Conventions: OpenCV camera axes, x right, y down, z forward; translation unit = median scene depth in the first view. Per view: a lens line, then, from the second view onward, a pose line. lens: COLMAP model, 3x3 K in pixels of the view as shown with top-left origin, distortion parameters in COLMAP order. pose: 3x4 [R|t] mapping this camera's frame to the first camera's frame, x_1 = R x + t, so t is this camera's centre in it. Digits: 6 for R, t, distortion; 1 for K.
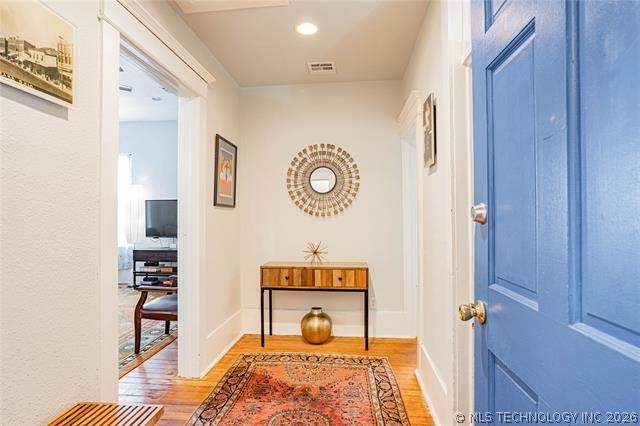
lens RADIAL K [[351.7, 0, 320.0], [0, 351.7, 213.0], [0, 0, 1]] dist [-0.053463, 0.038456]
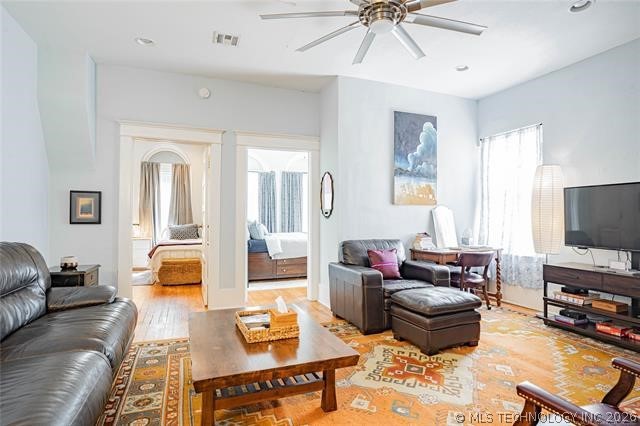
lens RADIAL K [[351.7, 0, 320.0], [0, 351.7, 213.0], [0, 0, 1]] dist [-0.053463, 0.038456]
pose [[0.450626, -0.003996, -0.892704, -0.142381], [0.005202, 0.999985, -0.001850, 0.008395], [0.892698, -0.003810, 0.450640, 0.325342]]
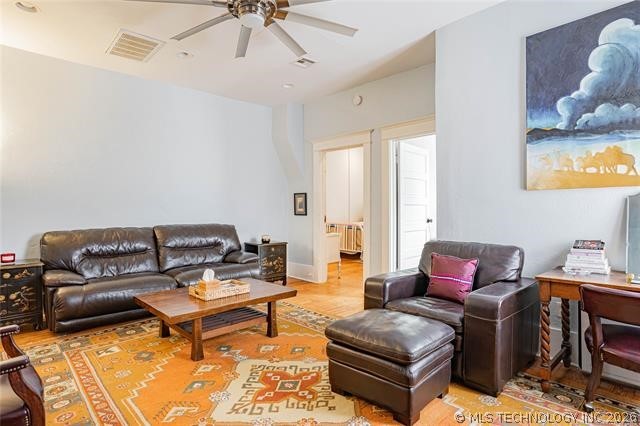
lens RADIAL K [[351.7, 0, 320.0], [0, 351.7, 213.0], [0, 0, 1]] dist [-0.053463, 0.038456]
pose [[-0.656722, 0.017152, -0.753937, -0.221804], [0.016356, 0.999830, 0.008499, 0.011885], [0.753955, -0.006750, -0.656891, 0.948866]]
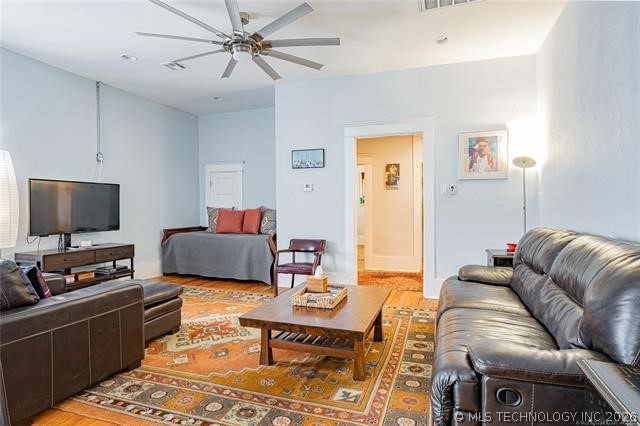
lens RADIAL K [[351.7, 0, 320.0], [0, 351.7, 213.0], [0, 0, 1]] dist [-0.053463, 0.038456]
pose [[0.247454, -0.014056, 0.968798, -1.020194], [-0.005738, 0.999856, 0.015972, 0.013748], [-0.968883, -0.009512, 0.247337, 0.333052]]
